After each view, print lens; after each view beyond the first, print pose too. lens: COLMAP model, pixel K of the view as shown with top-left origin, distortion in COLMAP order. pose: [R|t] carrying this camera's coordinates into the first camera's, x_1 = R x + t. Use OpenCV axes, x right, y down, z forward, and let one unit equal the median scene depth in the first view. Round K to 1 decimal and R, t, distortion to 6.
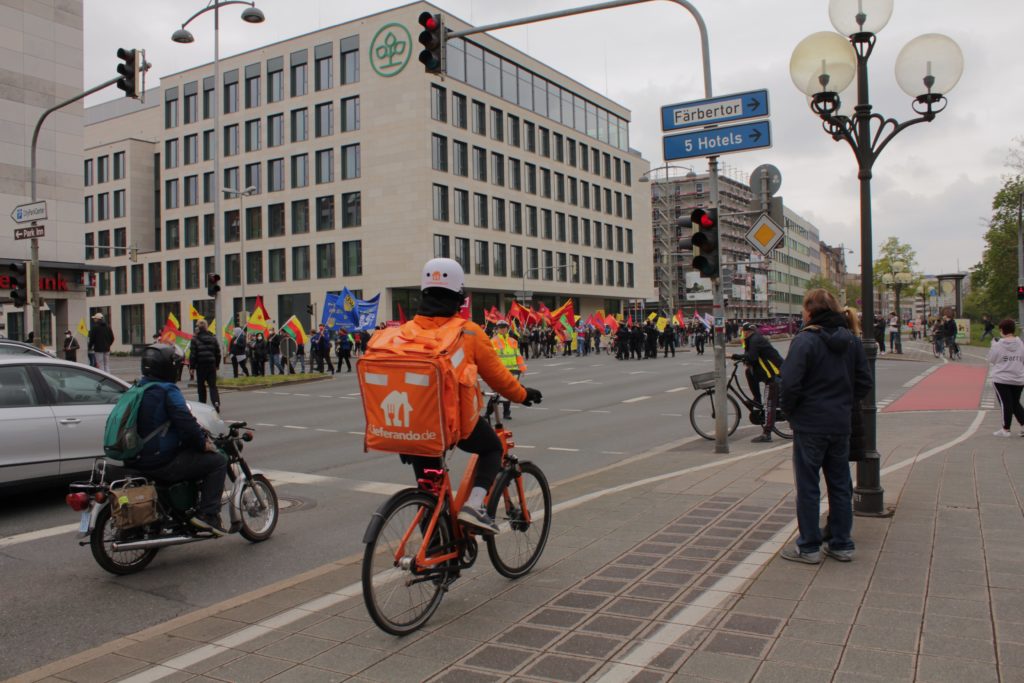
lens RADIAL K [[853.8, 0, 512.0], [0, 853.8, 341.5], [0, 0, 1]] dist [-0.183283, 0.165686]
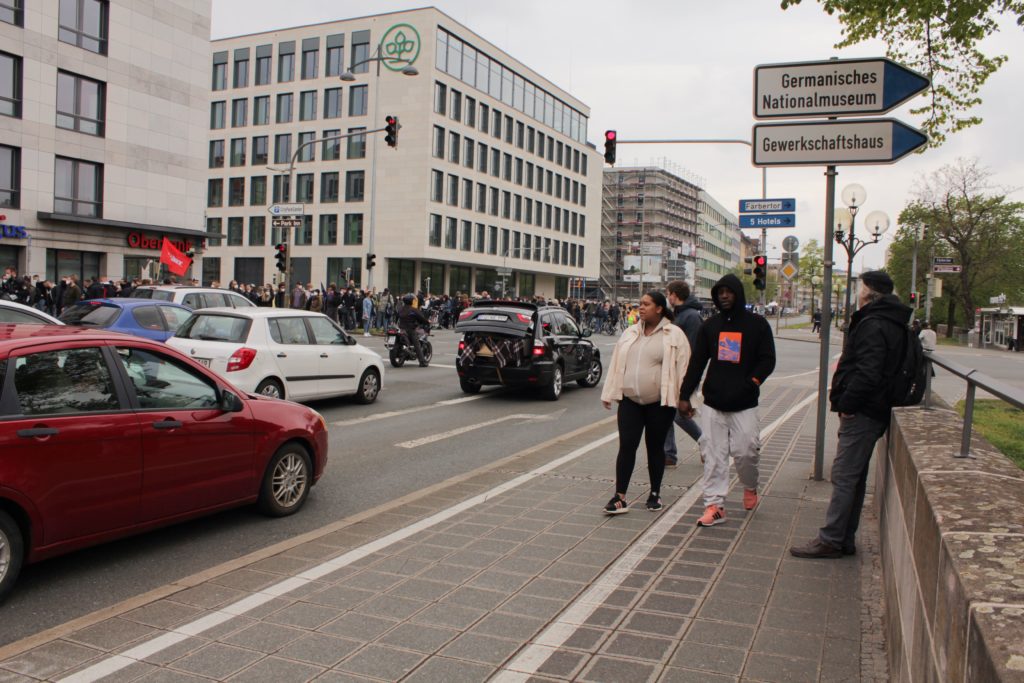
lens RADIAL K [[853.8, 0, 512.0], [0, 853.8, 341.5], [0, 0, 1]] dist [-0.183283, 0.165686]
pose [[0.993062, 0.052868, 0.105039, -0.138344], [-0.056592, 0.997859, 0.032795, 0.003876], [-0.103080, -0.038512, 0.993927, -0.232666]]
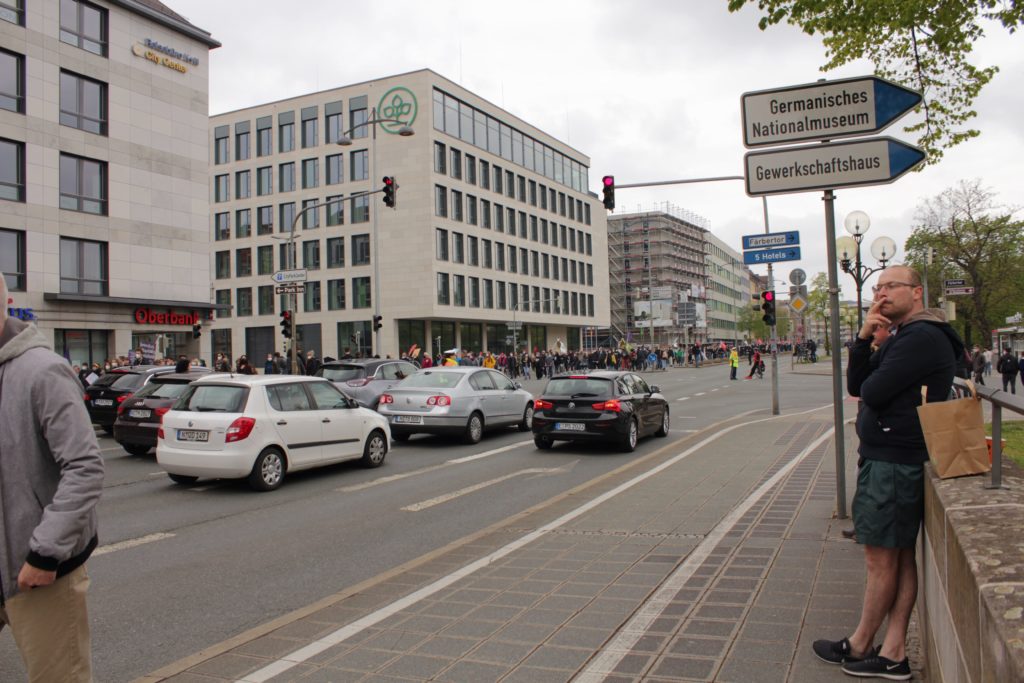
lens RADIAL K [[854.3, 0, 511.8], [0, 854.3, 332.4], [0, 0, 1]] dist [-0.181117, 0.158546]
pose [[0.996289, -0.003503, 0.086003, -0.134029], [0.007042, 0.999139, -0.040877, 0.004354], [-0.085786, 0.041331, 0.995456, -0.226462]]
